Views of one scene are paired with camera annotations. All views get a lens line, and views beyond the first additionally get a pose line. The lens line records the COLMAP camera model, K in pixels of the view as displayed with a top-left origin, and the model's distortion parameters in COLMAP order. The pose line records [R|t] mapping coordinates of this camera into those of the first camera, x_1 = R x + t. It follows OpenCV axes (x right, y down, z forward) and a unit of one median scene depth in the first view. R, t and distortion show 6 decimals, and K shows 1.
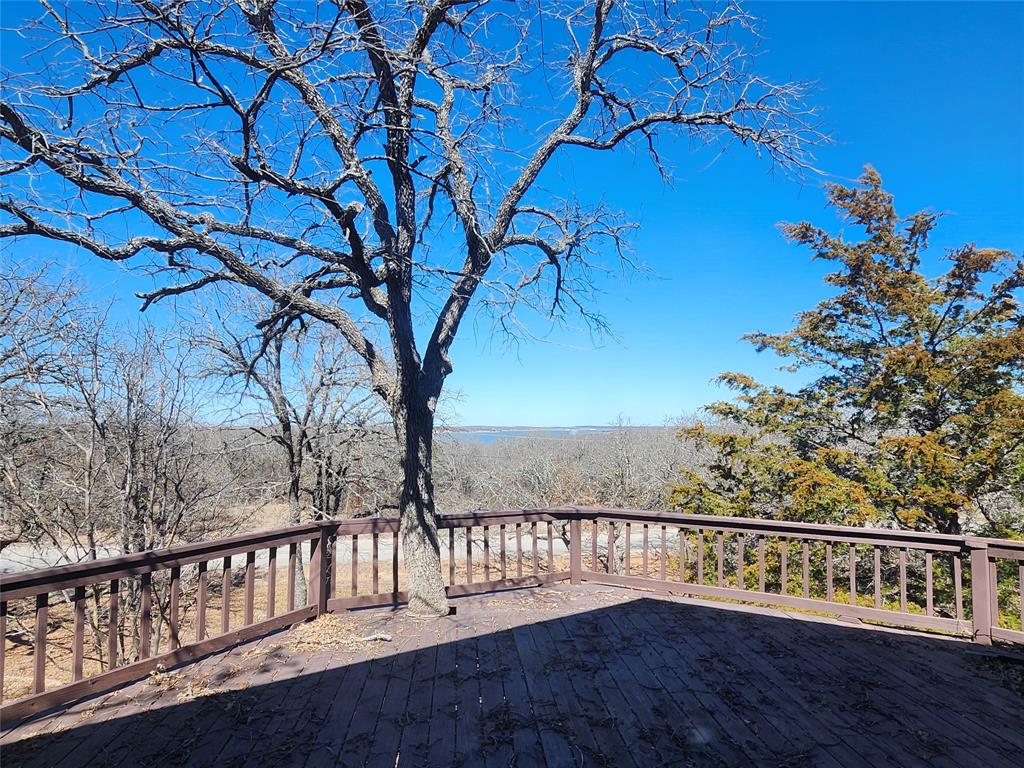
lens RADIAL K [[583.8, 0, 514.9], [0, 583.8, 414.3], [0, 0, 1]] dist [-0.001323, 0.004190]
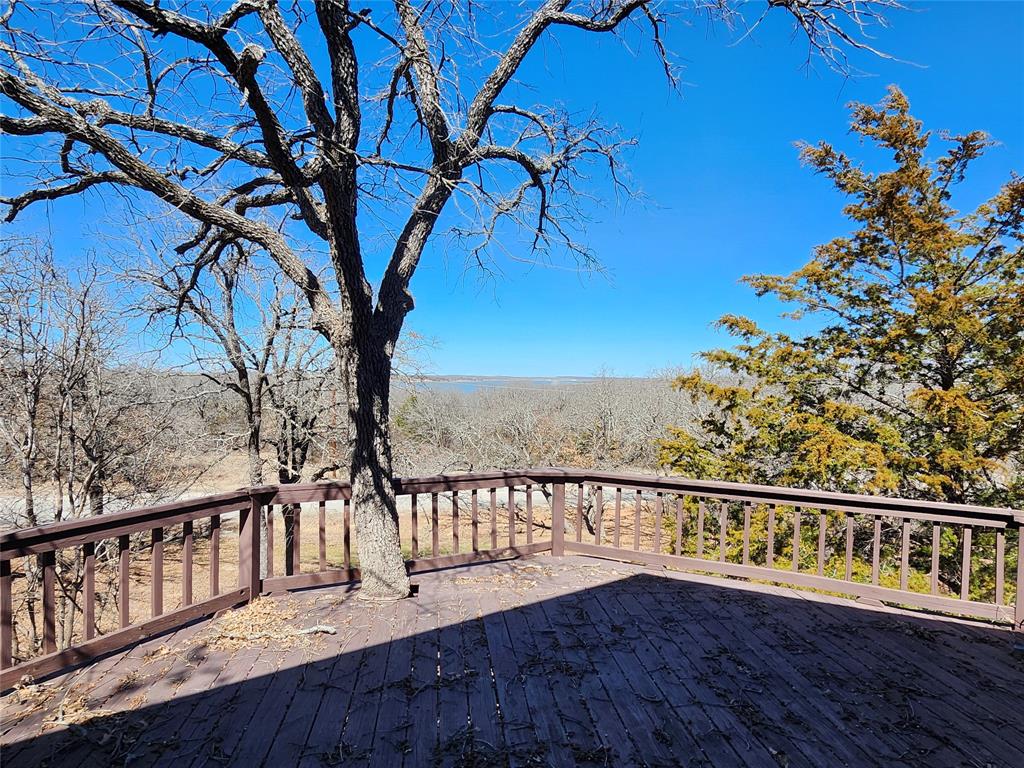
lens RADIAL K [[583.8, 0, 515.8], [0, 583.8, 408.4], [0, 0, 1]] dist [-0.001323, 0.004190]
pose [[0.999350, 0.009929, 0.034668, 0.009958], [-0.012530, 0.997056, 0.075643, 0.003688], [-0.033815, -0.076028, 0.996532, 0.160153]]
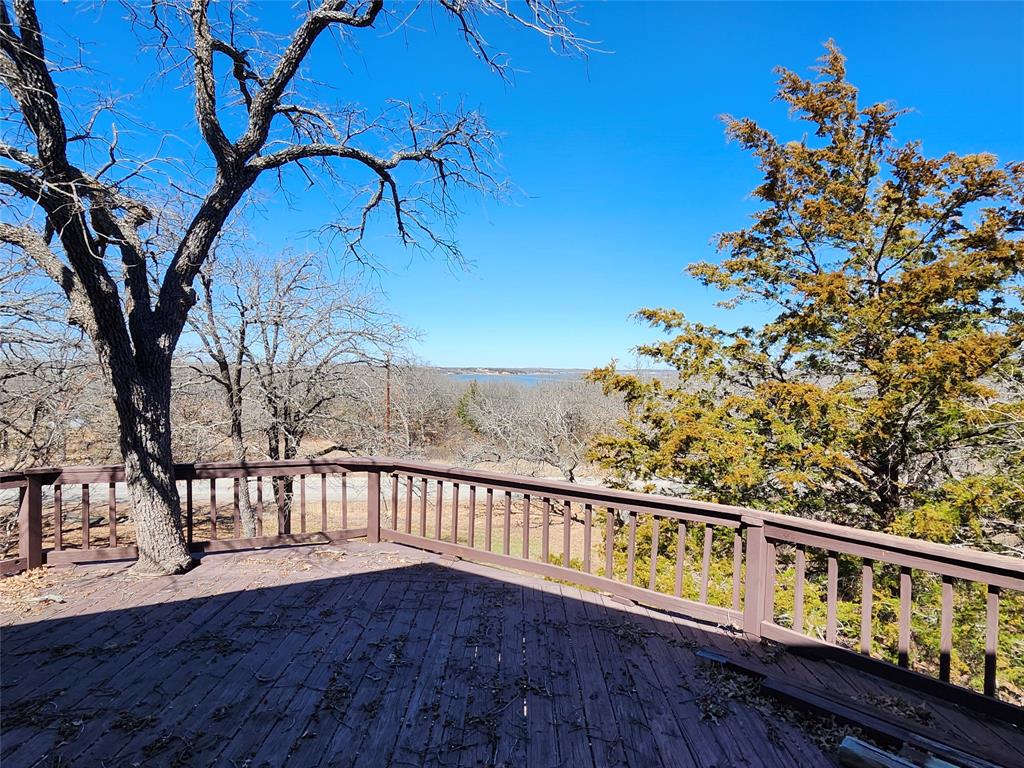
lens RADIAL K [[583.8, 0, 514.2], [0, 583.8, 405.4], [0, 0, 1]] dist [-0.001323, 0.004190]
pose [[0.995127, 0.016843, -0.097150, 0.468378], [-0.008577, 0.996353, 0.084890, 0.001153], [0.098226, -0.083644, 0.991643, 0.165121]]
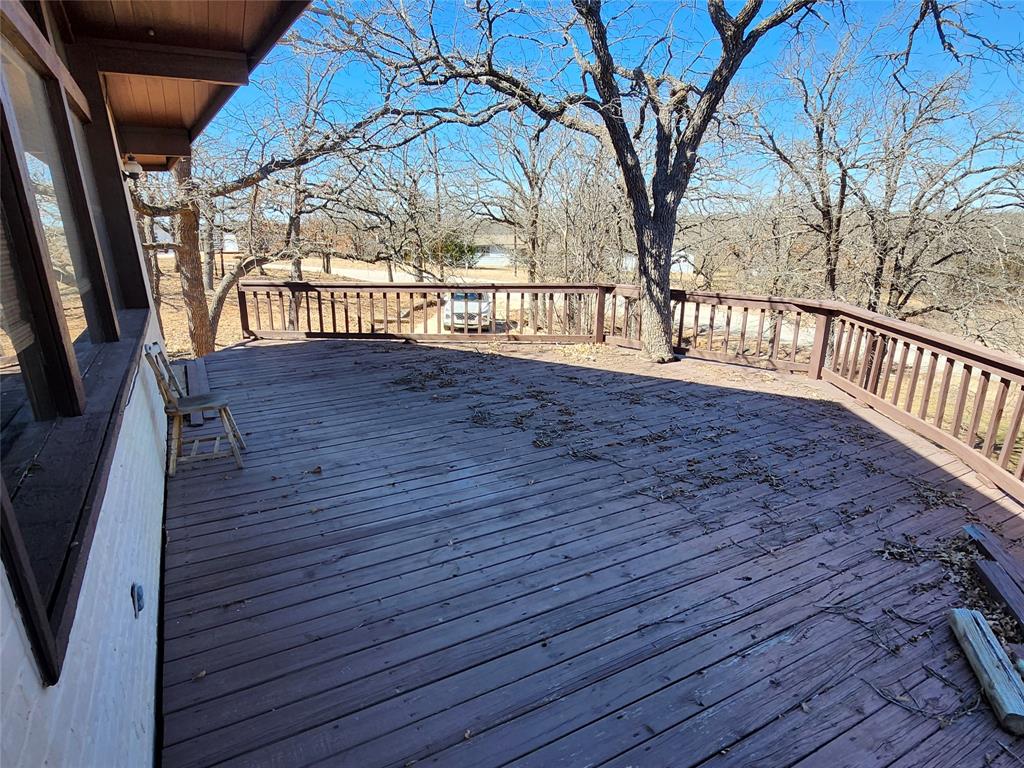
lens RADIAL K [[583.8, 0, 521.4], [0, 583.8, 406.7], [0, 0, 1]] dist [-0.001323, 0.004190]
pose [[0.410894, 0.275441, -0.869079, 0.906346], [0.030631, 0.948559, 0.315114, 0.005657], [0.911168, -0.156099, 0.381321, 0.176043]]
